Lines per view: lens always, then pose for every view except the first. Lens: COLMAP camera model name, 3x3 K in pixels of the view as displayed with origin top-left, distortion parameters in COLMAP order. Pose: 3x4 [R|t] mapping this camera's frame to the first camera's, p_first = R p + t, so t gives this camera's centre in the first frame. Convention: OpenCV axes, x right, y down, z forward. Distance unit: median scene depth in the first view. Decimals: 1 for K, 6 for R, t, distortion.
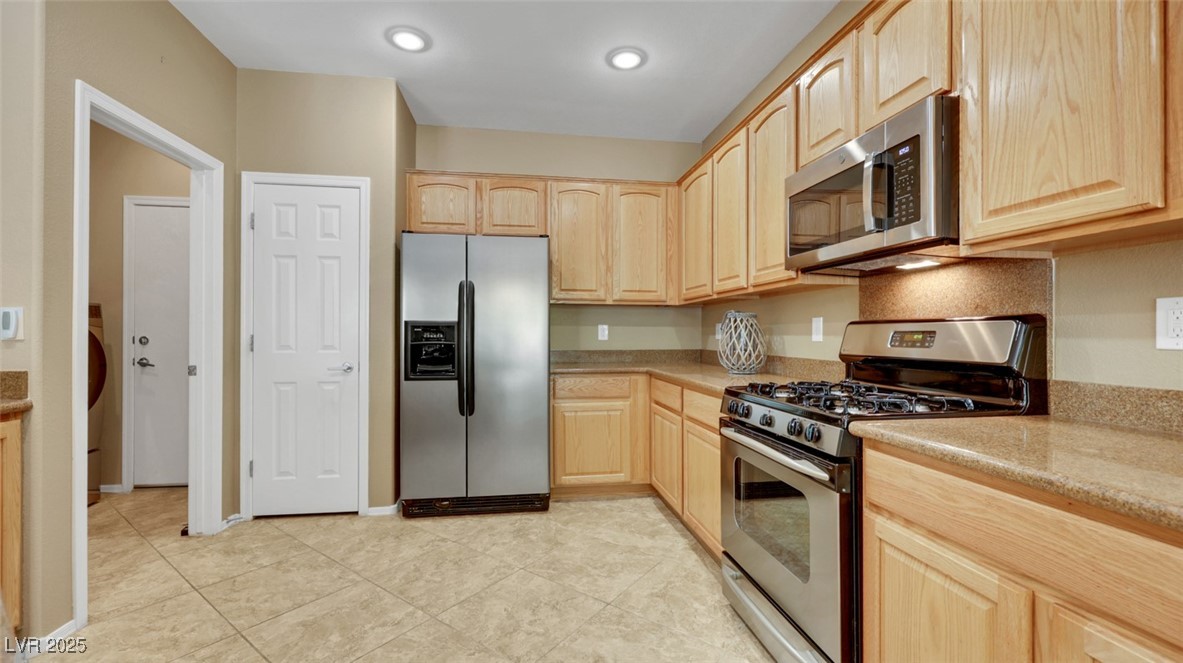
lens RADIAL K [[482.7, 0, 583.2], [0, 482.7, 334.8], [0, 0, 1]] dist [-0.003381, 0.001361]
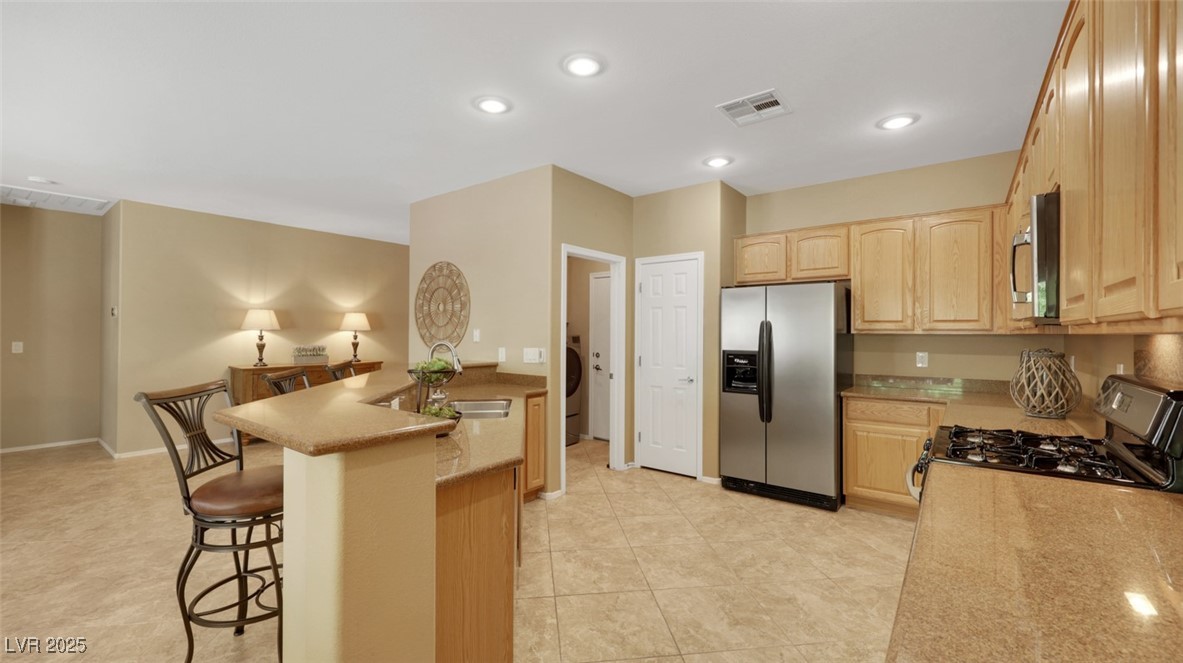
lens RADIAL K [[482.7, 0, 594.0], [0, 482.7, 331.9], [0, 0, 1]] dist [-0.003381, 0.001361]
pose [[0.697625, 0.000388, -0.716463, 0.396765], [-0.006581, 0.999961, -0.005867, -0.073023], [0.716433, 0.008808, 0.697601, -0.275426]]
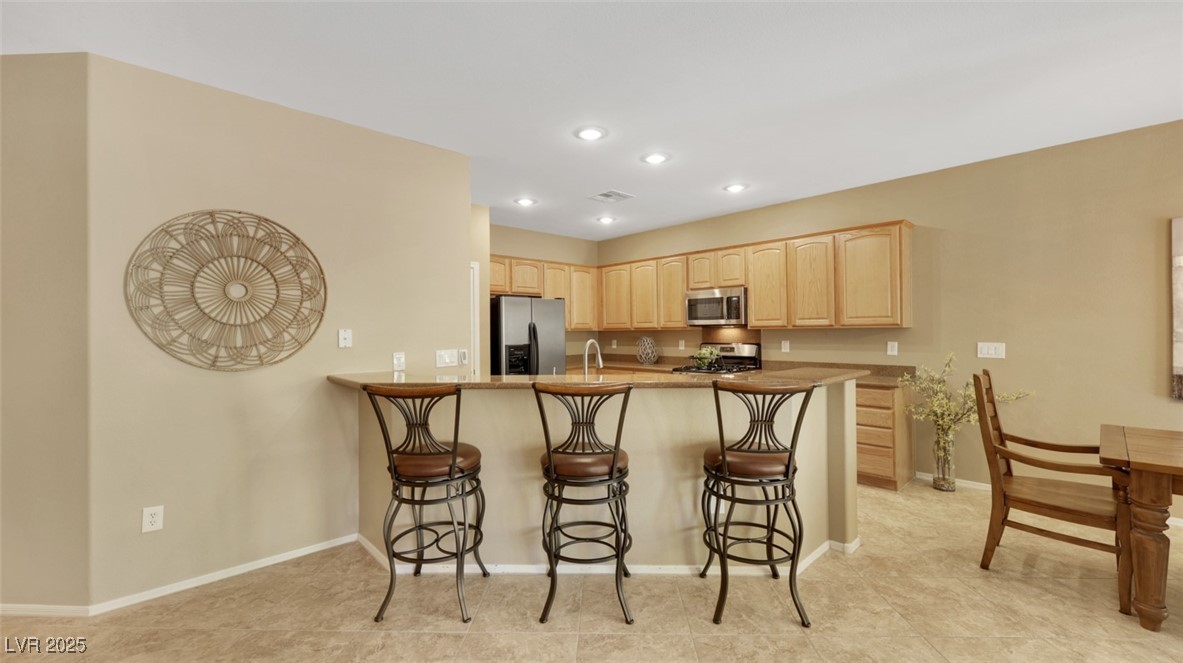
lens RADIAL K [[482.7, 0, 603.0], [0, 482.7, 320.8], [0, 0, 1]] dist [-0.003381, 0.001361]
pose [[0.805378, 0.003292, 0.592753, -1.175430], [0.013126, 0.999640, -0.023386, -0.074776], [-0.592616, 0.026615, 0.805045, -0.684342]]
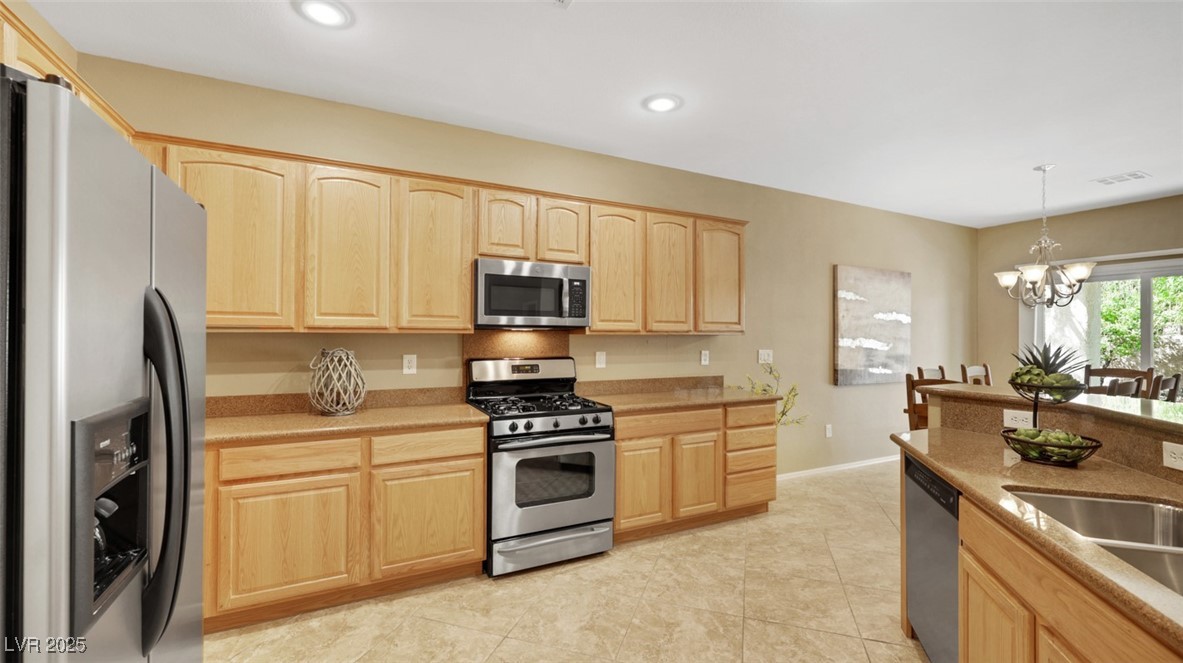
lens RADIAL K [[482.7, 0, 591.3], [0, 482.7, 334.1], [0, 0, 1]] dist [-0.003381, 0.001361]
pose [[-0.315523, 0.001238, 0.948917, -0.738119], [-0.002365, 0.999995, -0.002091, -0.076996], [-0.948915, -0.002903, -0.315519, 0.842745]]
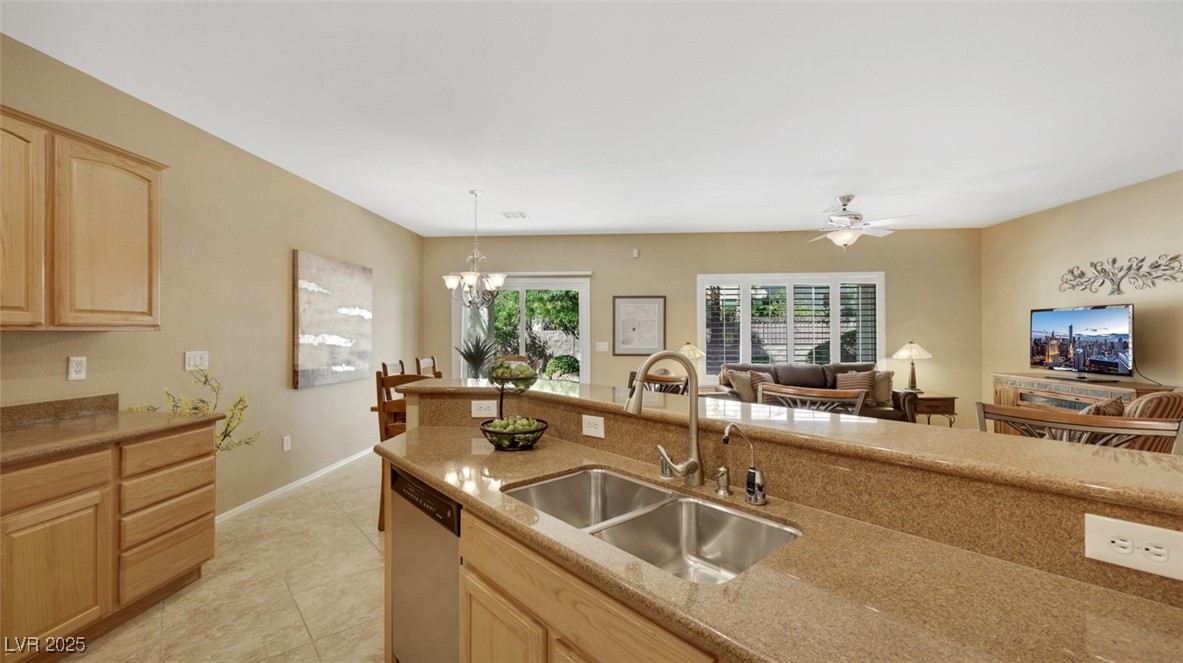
lens RADIAL K [[482.7, 0, 589.3], [0, 482.7, 328.0], [0, 0, 1]] dist [-0.003381, 0.001361]
pose [[-0.976155, 0.002602, 0.217059, -0.584240], [0.001034, 0.999973, -0.007335, -0.076516], [-0.217072, -0.006936, -0.976131, 0.723293]]
